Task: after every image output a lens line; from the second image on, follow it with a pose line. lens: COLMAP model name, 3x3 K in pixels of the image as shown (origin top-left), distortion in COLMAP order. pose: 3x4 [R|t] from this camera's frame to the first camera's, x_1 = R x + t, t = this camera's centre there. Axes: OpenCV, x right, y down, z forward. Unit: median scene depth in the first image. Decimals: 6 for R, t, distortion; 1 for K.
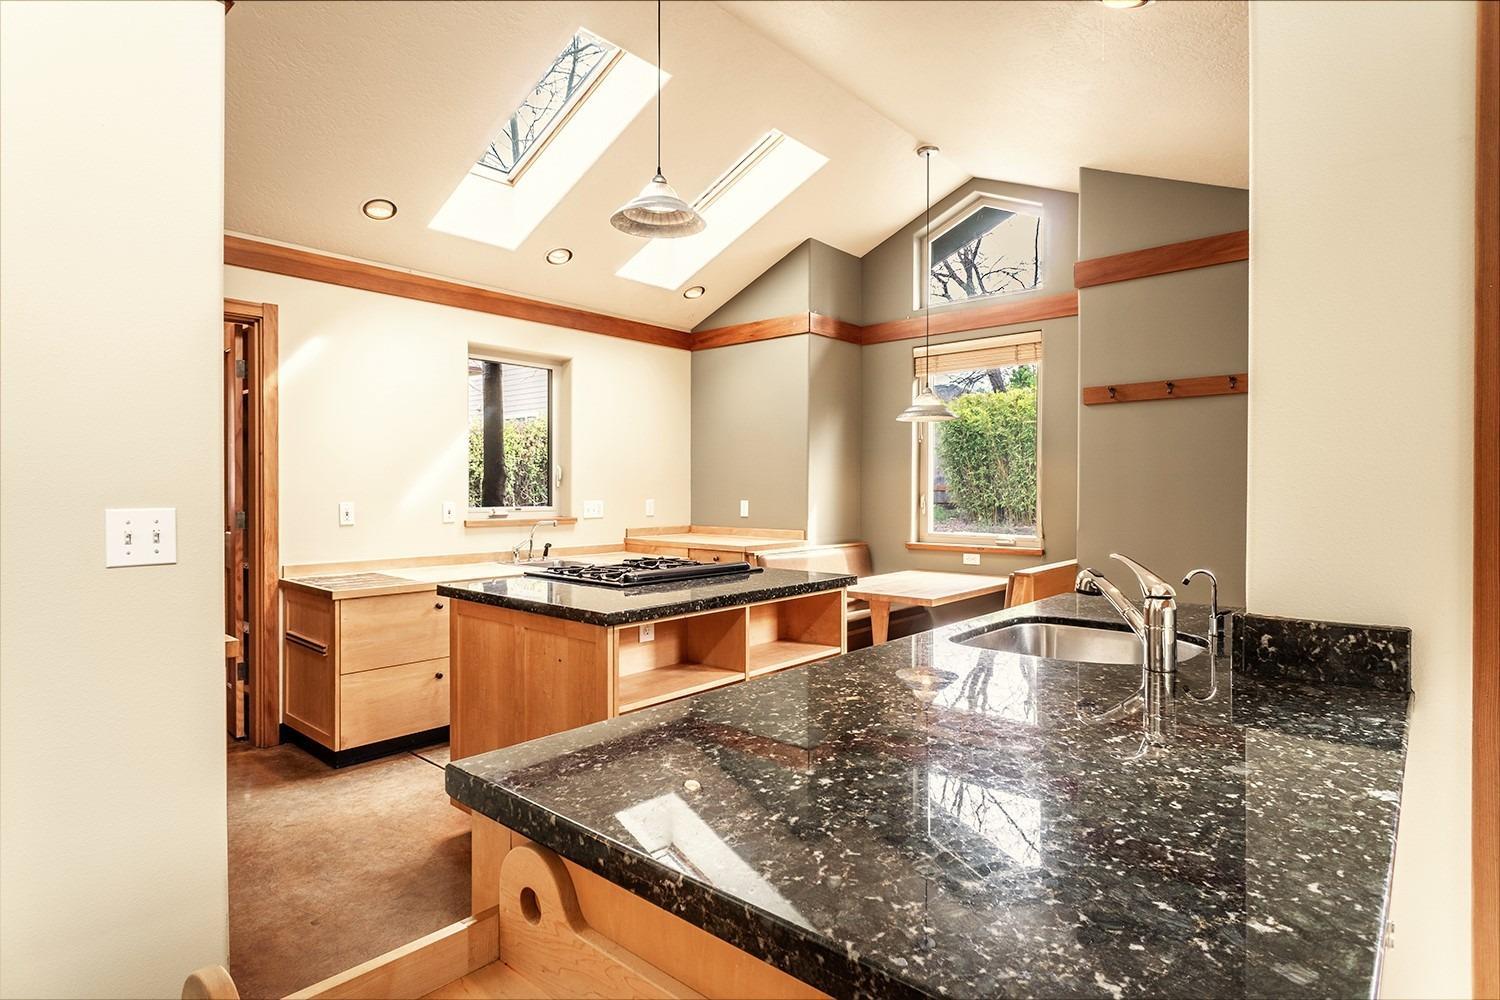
lens RADIAL K [[786.9, 0, 753.1], [0, 786.9, 494.9], [0, 0, 1]] dist [0.004234, 0.000412]
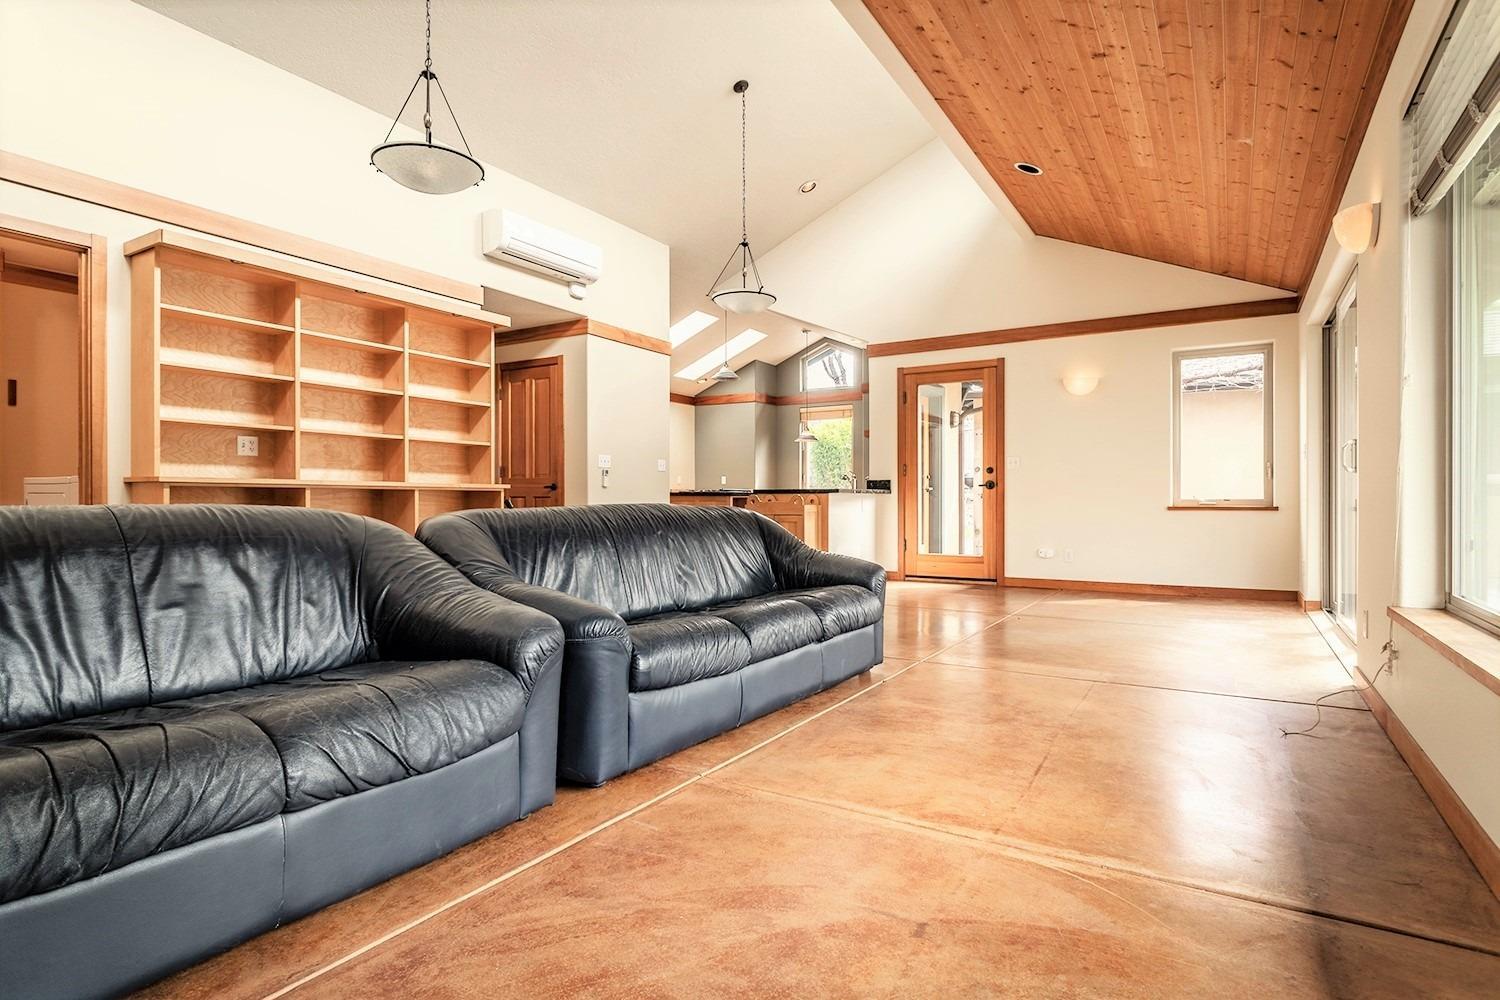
lens RADIAL K [[786.9, 0, 749.4], [0, 786.9, 503.6], [0, 0, 1]] dist [0.004234, 0.000412]
pose [[0.987502, 0.000733, 0.157608, -0.283772], [0.000042, 0.999988, -0.004917, 0.091451], [-0.157609, 0.004862, 0.987490, -1.154442]]
